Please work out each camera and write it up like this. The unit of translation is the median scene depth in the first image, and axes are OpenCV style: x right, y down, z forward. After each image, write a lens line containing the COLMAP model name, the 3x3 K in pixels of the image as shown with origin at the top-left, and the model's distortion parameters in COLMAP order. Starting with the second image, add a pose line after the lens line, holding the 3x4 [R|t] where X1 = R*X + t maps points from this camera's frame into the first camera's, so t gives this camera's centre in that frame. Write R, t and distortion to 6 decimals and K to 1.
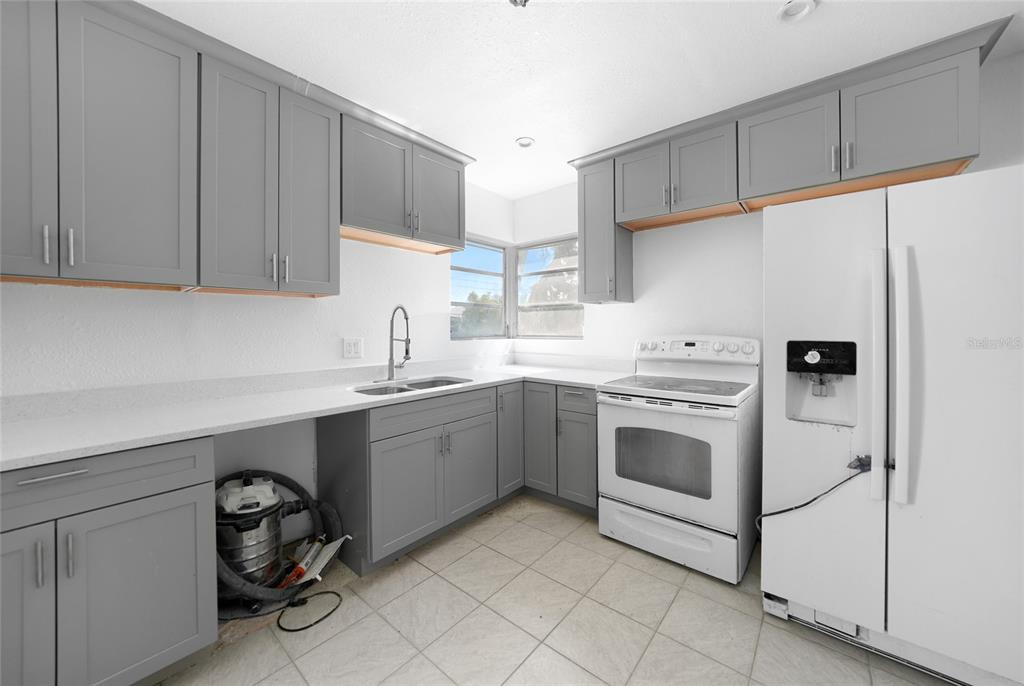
lens RADIAL K [[372.3, 0, 521.8], [0, 372.3, 331.0], [0, 0, 1]] dist [-0.023937, 0.000160]
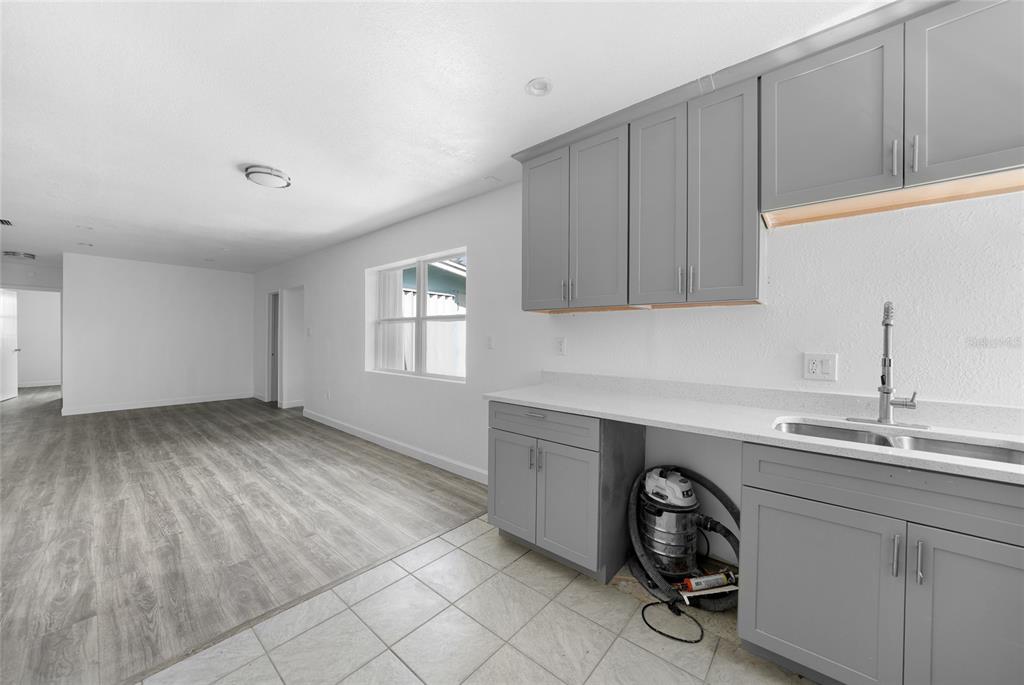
lens RADIAL K [[378.9, 0, 512.0], [0, 378.9, 342.5], [0, 0, 1]] dist [-0.029435, 0.007276]
pose [[-0.024926, 0.019995, -0.999489, 0.320499], [-0.013328, 0.999704, 0.020331, -0.009429], [0.999600, 0.013828, -0.024652, 0.427755]]
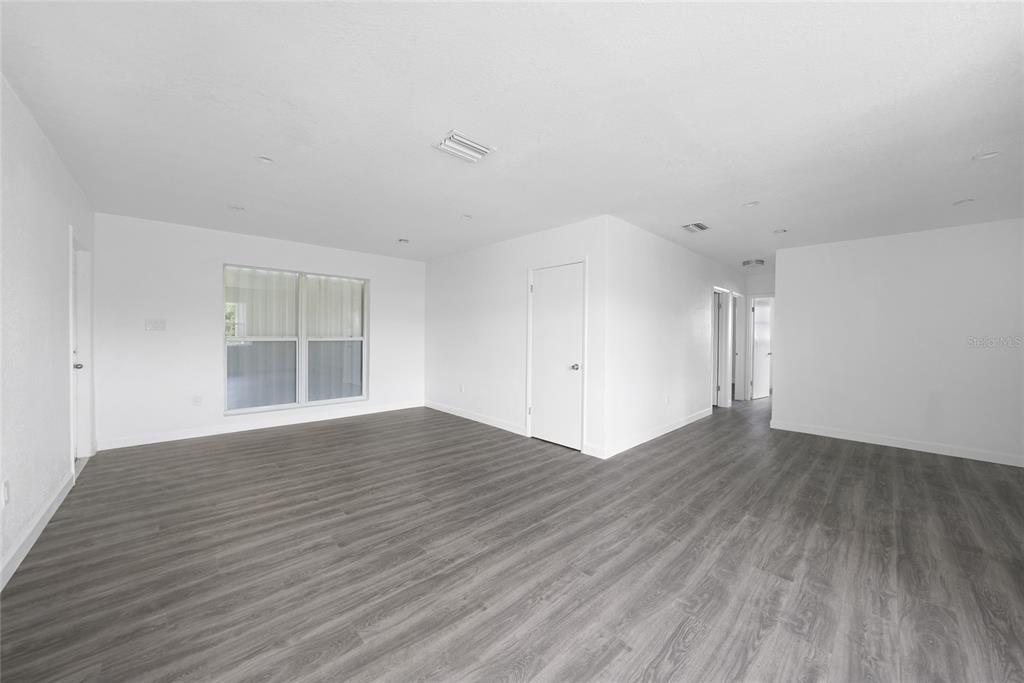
lens RADIAL K [[366.8, 0, 515.2], [0, 366.8, 338.6], [0, 0, 1]] dist [-0.028172, 0.006258]
pose [[-0.992906, -0.007328, 0.118676, -0.802655], [-0.005508, 0.999862, 0.015662, -0.007779], [-0.118774, 0.014897, -0.992810, -0.265640]]
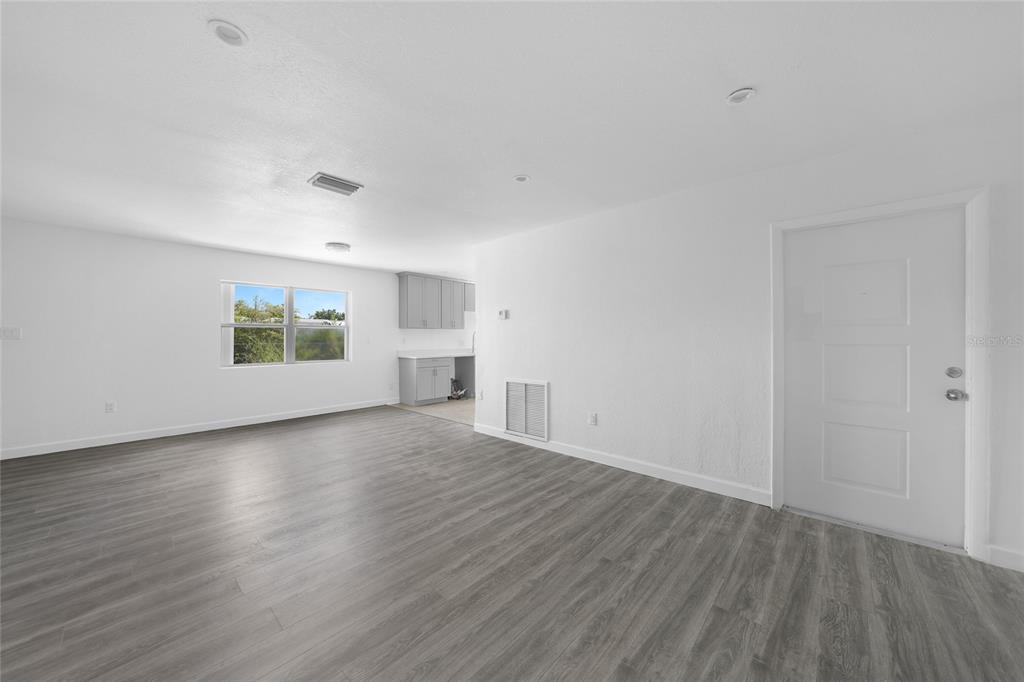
lens RADIAL K [[366.8, 0, 515.2], [0, 366.8, 338.1], [0, 0, 1]] dist [-0.028172, 0.006258]
pose [[0.999050, -0.000512, -0.043578, 0.214078], [0.000455, 0.999999, -0.001322, 0.008510], [0.043578, 0.001301, 0.999049, -2.680193]]
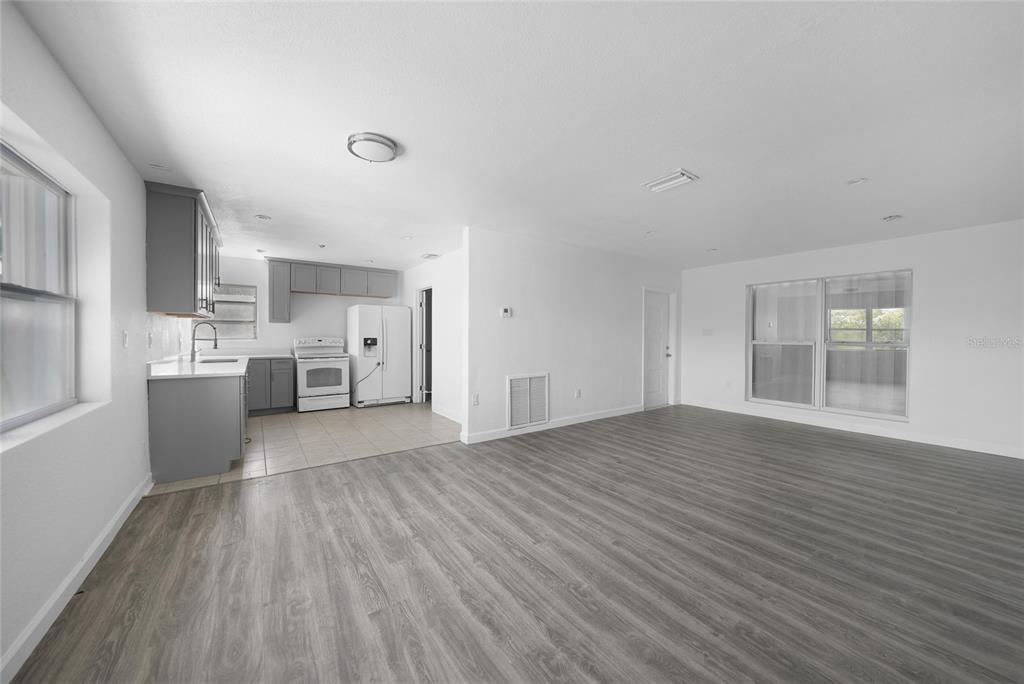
lens RADIAL K [[360.9, 0, 517.6], [0, 360.9, 339.8], [0, 0, 1]] dist [-0.001810, -0.000052]
pose [[0.243885, -0.004891, 0.969792, -1.924321], [-0.000654, 0.999986, 0.005208, 0.016093], [-0.969804, -0.001904, 0.243879, -1.154690]]
